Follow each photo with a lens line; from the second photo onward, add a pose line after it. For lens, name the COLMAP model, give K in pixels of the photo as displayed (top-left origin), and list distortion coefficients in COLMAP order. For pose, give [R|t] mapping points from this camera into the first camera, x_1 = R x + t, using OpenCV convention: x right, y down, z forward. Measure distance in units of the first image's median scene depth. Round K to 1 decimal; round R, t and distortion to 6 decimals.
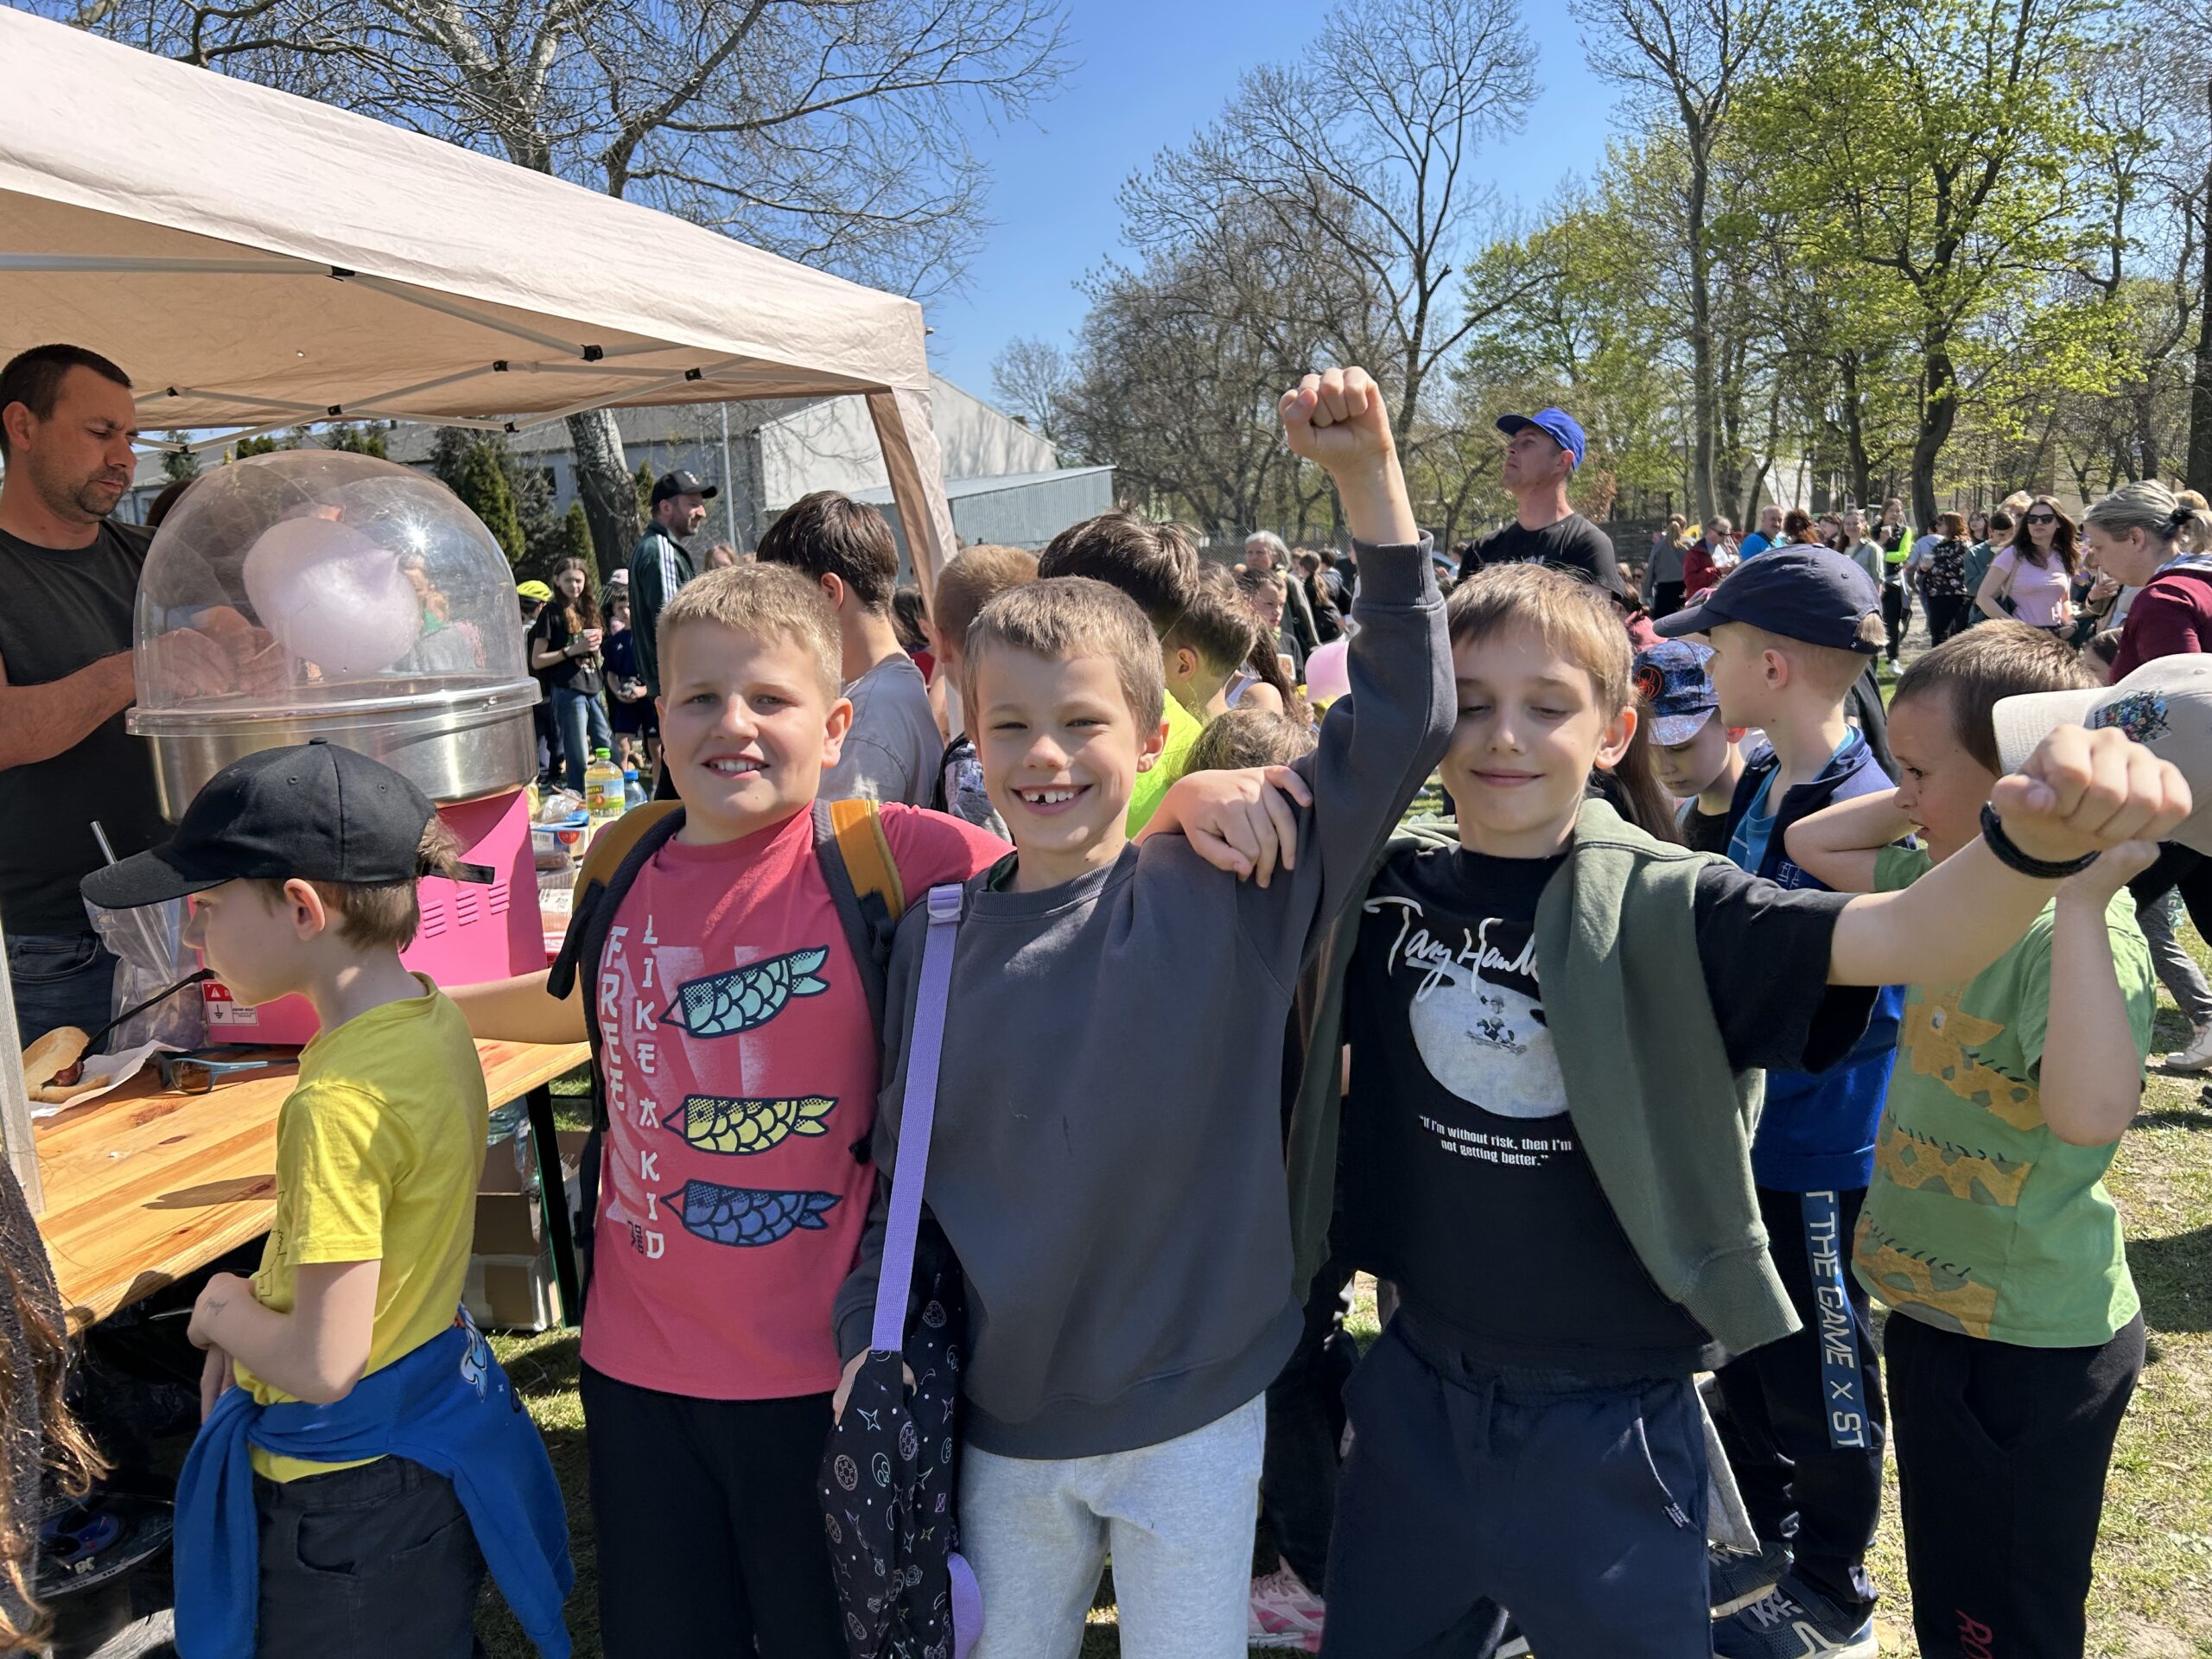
lens RADIAL K [[1622.1, 0, 1104.5], [0, 1622.1, 810.6], [0, 0, 1]] dist [0.056266, -0.050190]
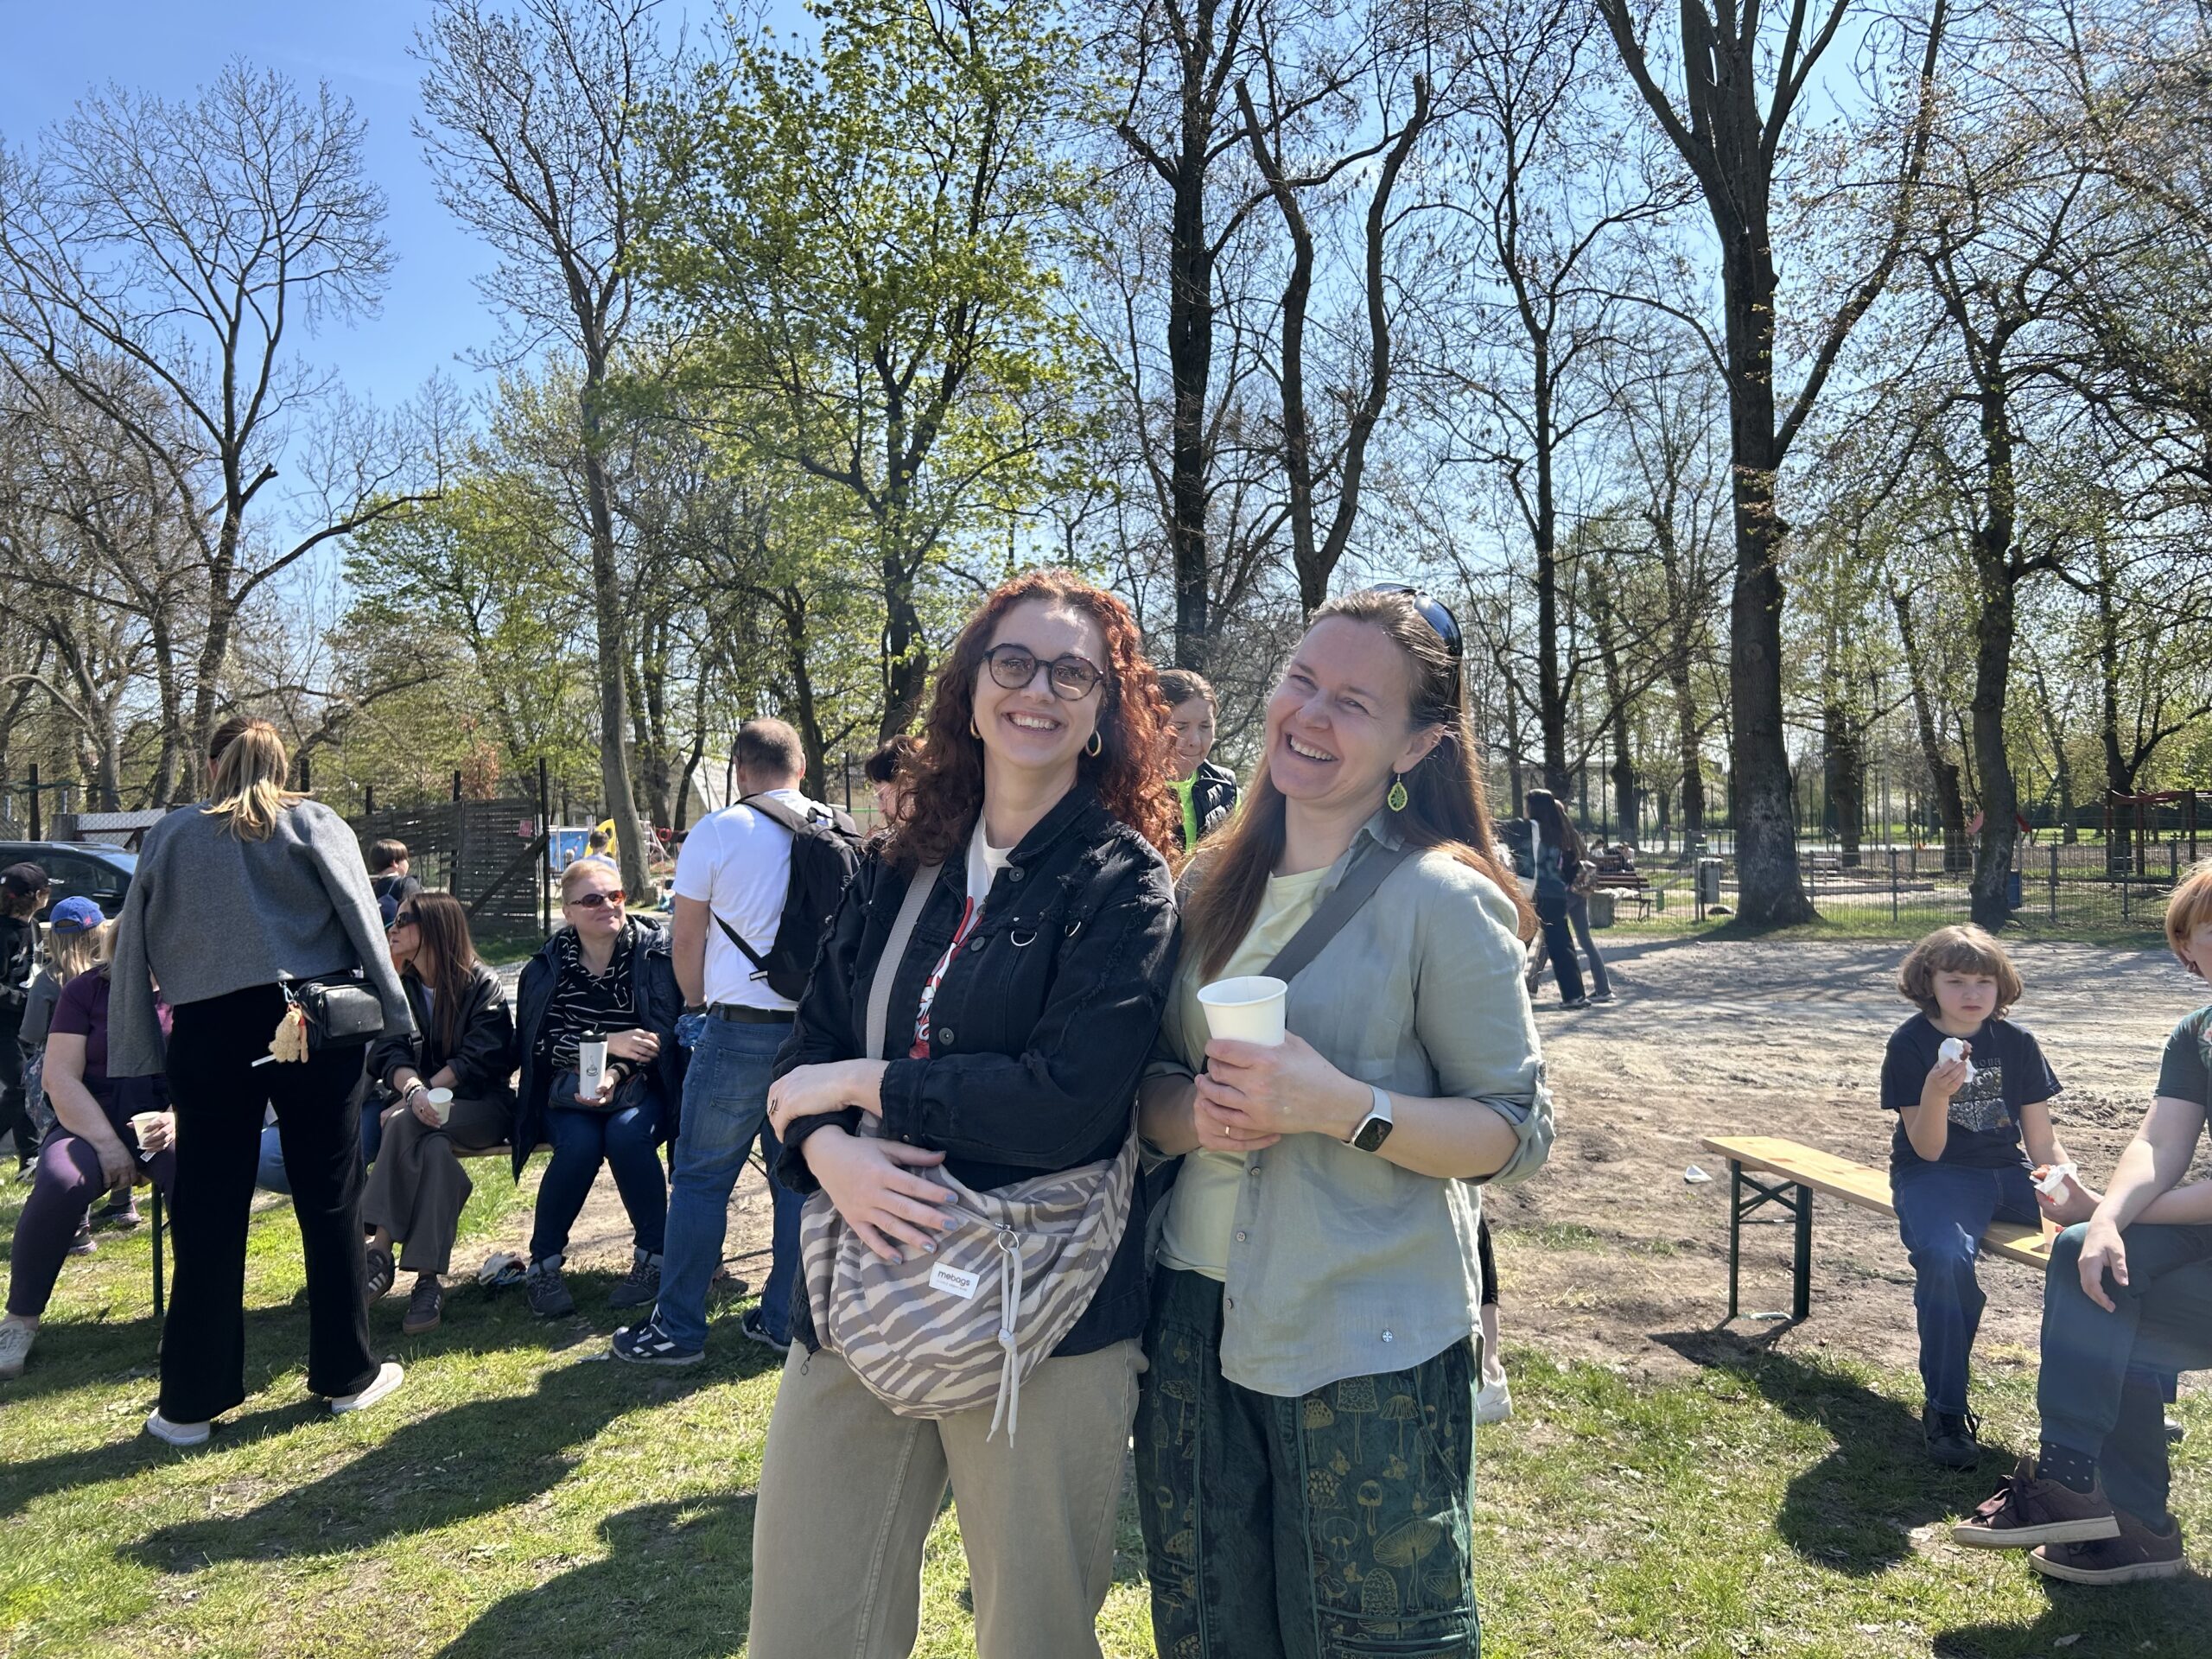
lens RADIAL K [[1622.1, 0, 1103.2], [0, 1622.1, 821.3], [0, 0, 1]] dist [0.056266, -0.050190]
pose [[0.810924, 0.030156, 0.584375, 0.080120], [0.072961, 0.985667, -0.152110, -0.031101], [-0.580586, 0.165986, 0.797100, 0.200104]]
